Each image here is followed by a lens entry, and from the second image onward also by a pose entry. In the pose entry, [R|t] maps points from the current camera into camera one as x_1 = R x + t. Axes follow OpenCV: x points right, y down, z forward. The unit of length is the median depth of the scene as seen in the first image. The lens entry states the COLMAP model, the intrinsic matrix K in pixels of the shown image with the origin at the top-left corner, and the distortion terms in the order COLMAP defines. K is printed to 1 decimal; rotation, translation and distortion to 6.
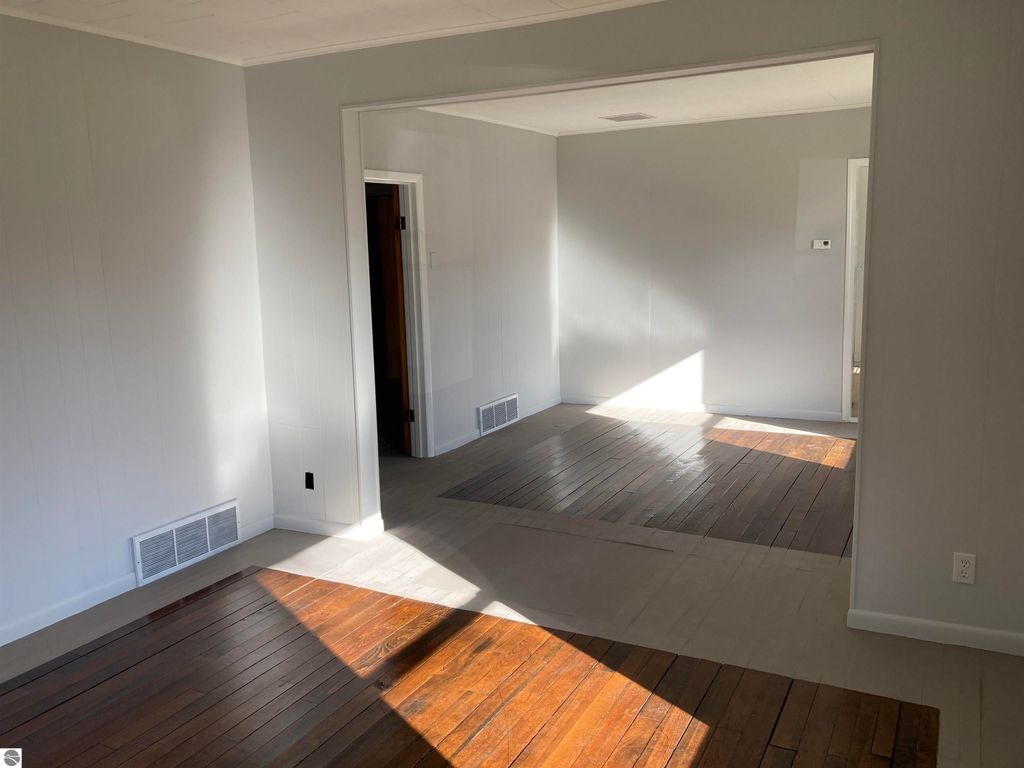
lens RADIAL K [[836.1, 0, 503.4], [0, 836.1, 366.6], [0, 0, 1]] dist [0.043512, -0.003679]
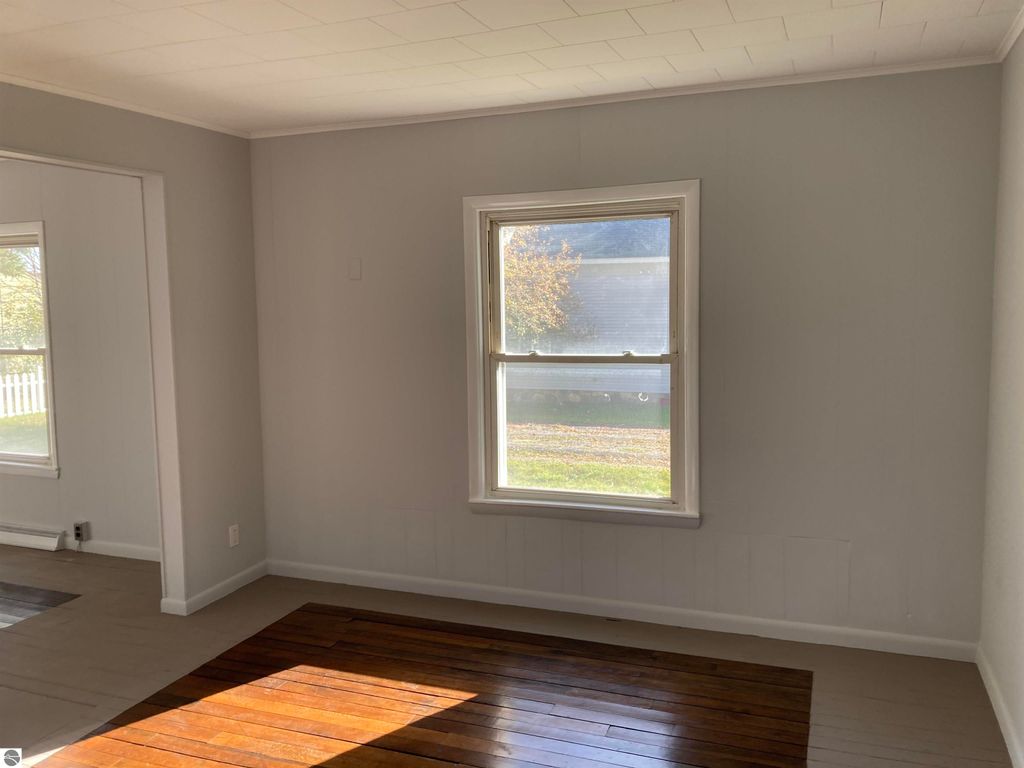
lens RADIAL K [[837.3, 0, 521.9], [0, 837.3, 377.6], [0, 0, 1]] dist [0.020457, -0.005903]
pose [[-0.129651, -0.064178, 0.989481, -0.809037], [0.167459, 0.982152, 0.085644, -0.066171], [-0.977317, 0.176801, -0.116590, 0.515416]]
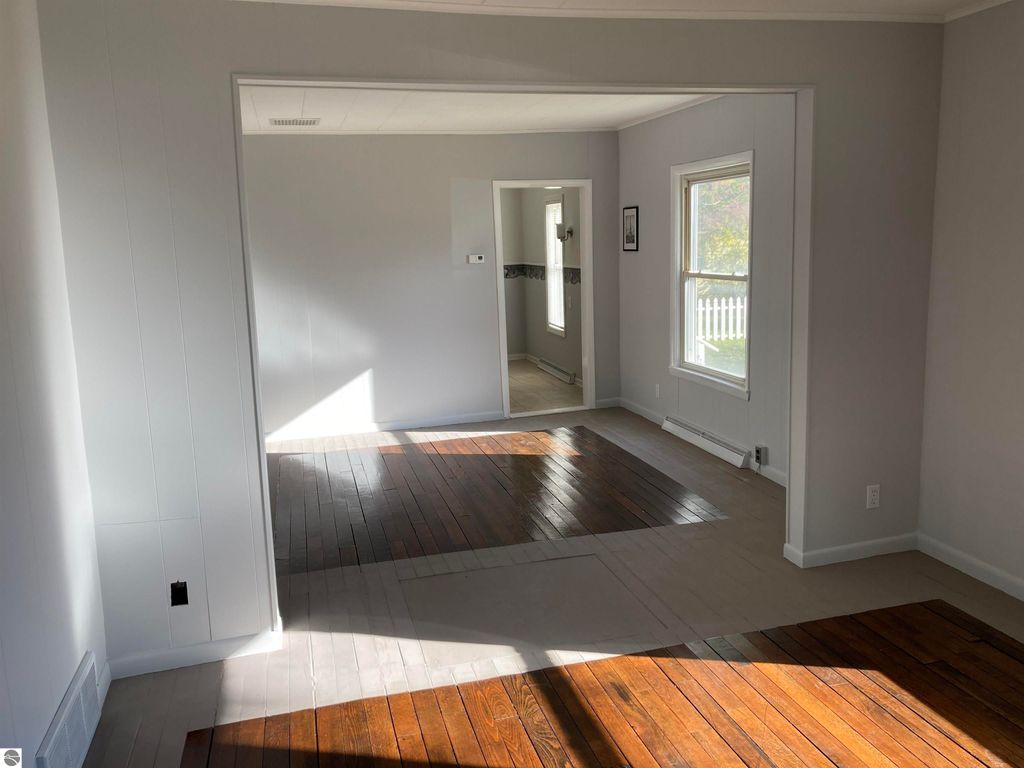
lens RADIAL K [[837.3, 0, 521.9], [0, 837.3, 377.6], [0, 0, 1]] dist [0.020457, -0.005903]
pose [[0.720461, -0.107460, 0.685120, -0.604792], [0.113872, 0.992844, 0.035980, -0.047279], [-0.684083, 0.052094, 0.727541, 0.337999]]
